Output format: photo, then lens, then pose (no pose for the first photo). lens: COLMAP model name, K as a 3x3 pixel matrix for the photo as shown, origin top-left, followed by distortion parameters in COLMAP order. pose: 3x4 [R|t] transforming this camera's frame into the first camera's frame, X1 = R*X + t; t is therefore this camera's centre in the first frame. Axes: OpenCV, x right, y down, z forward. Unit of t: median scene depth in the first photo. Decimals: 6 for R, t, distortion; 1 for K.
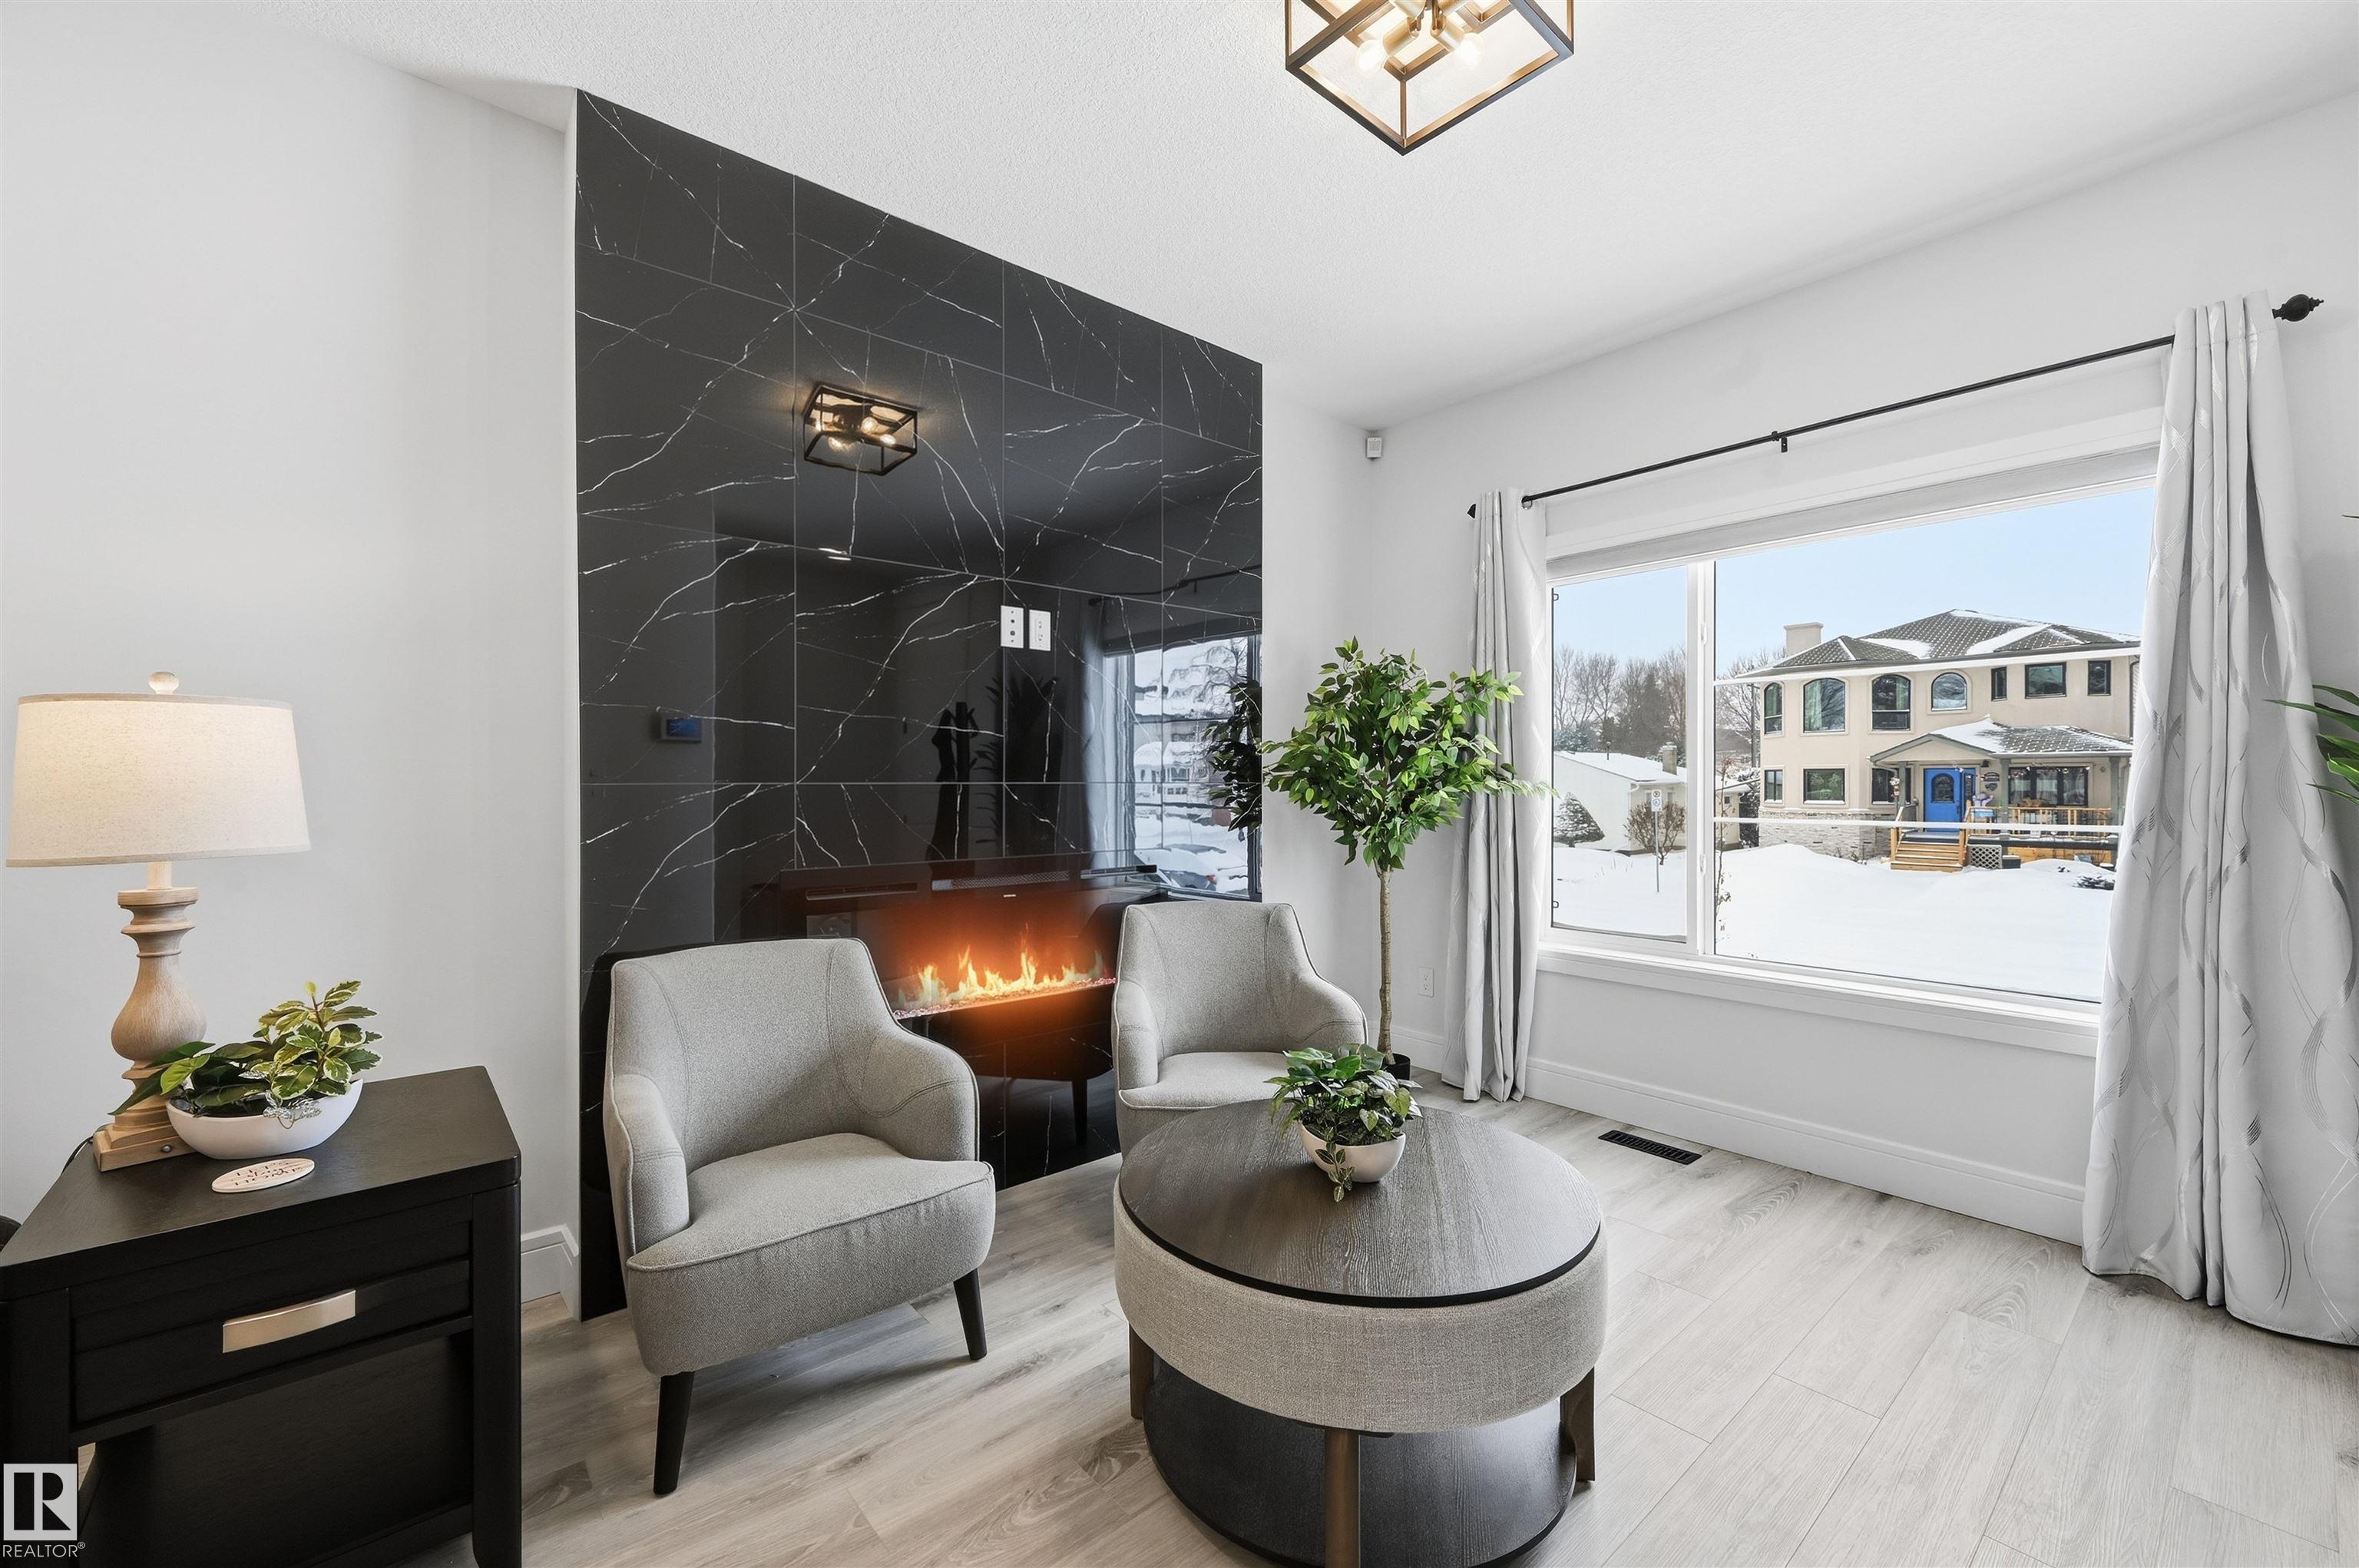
lens RADIAL K [[943.1, 0, 1173.6], [0, 943.1, 787.8], [0, 0, 1]] dist [-0.000147, 0.000097]
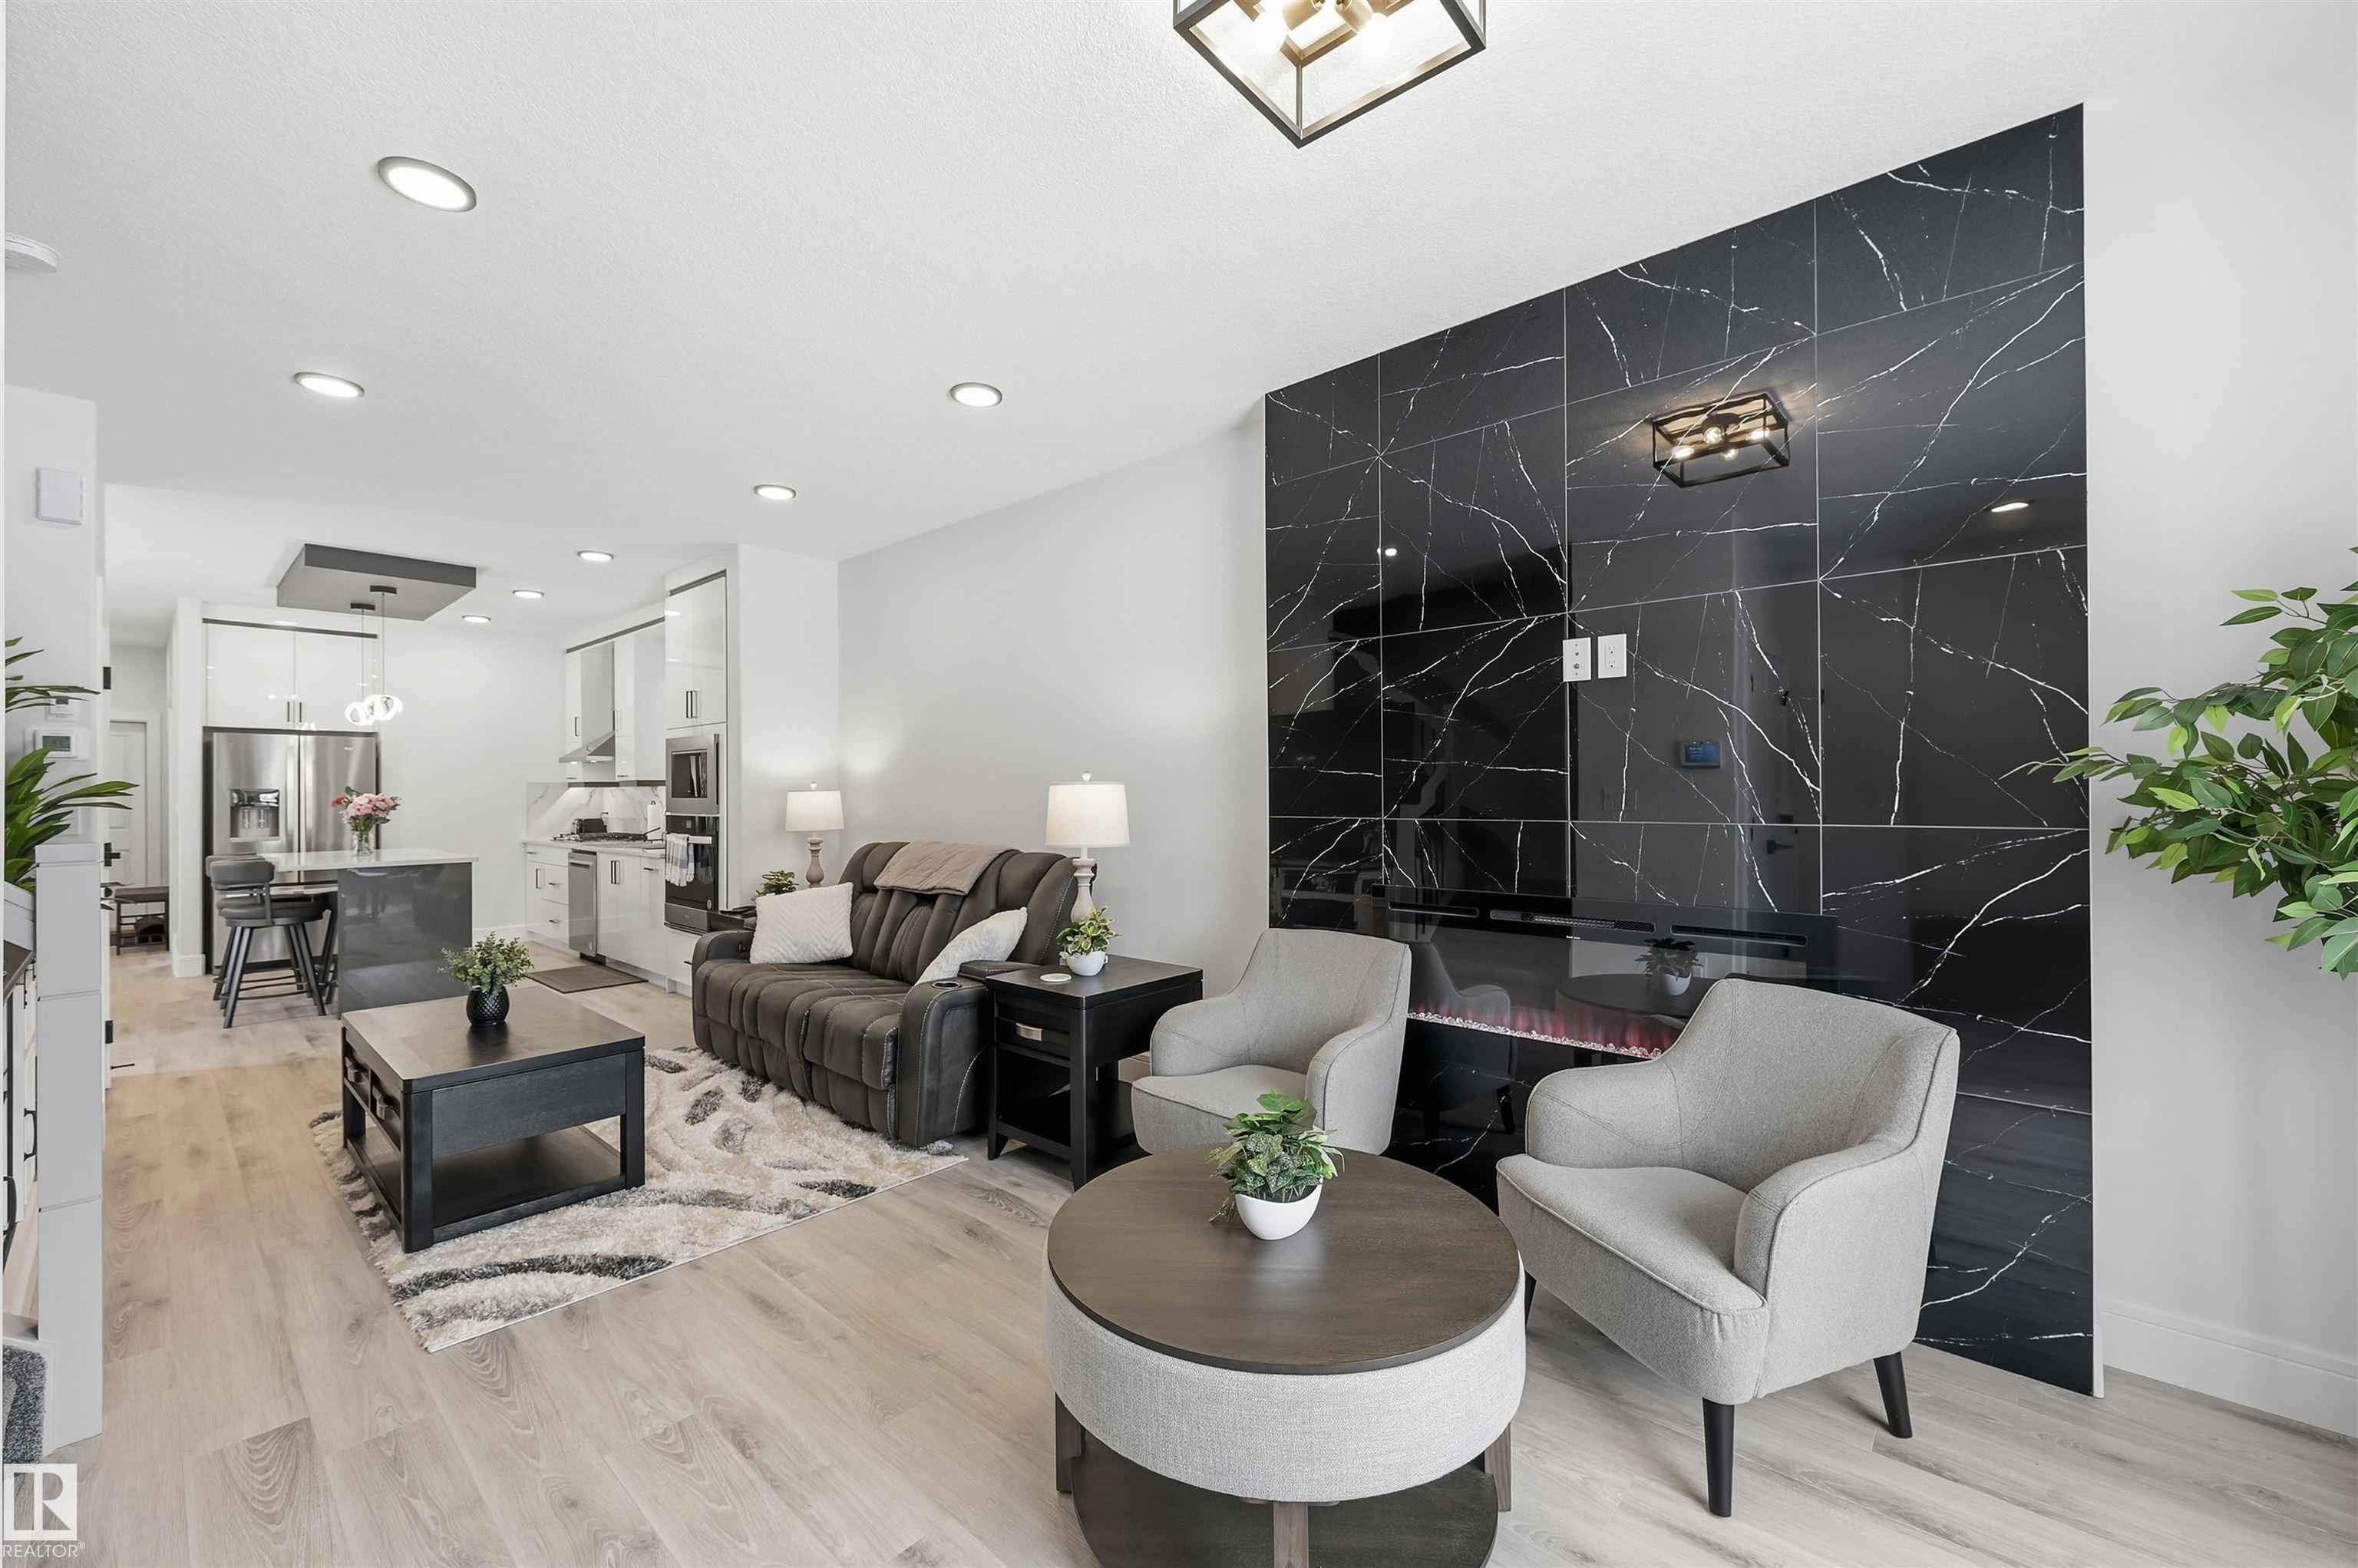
lens RADIAL K [[942.7, 0, 1173.1], [0, 942.7, 787.8], [0, 0, 1]] dist [-0.000147, 0.000097]
pose [[0.137268, -0.006918, -0.990510, 0.939316], [-0.002181, 0.999971, -0.007286, -0.041401], [0.990532, 0.003161, 0.137248, 0.597793]]
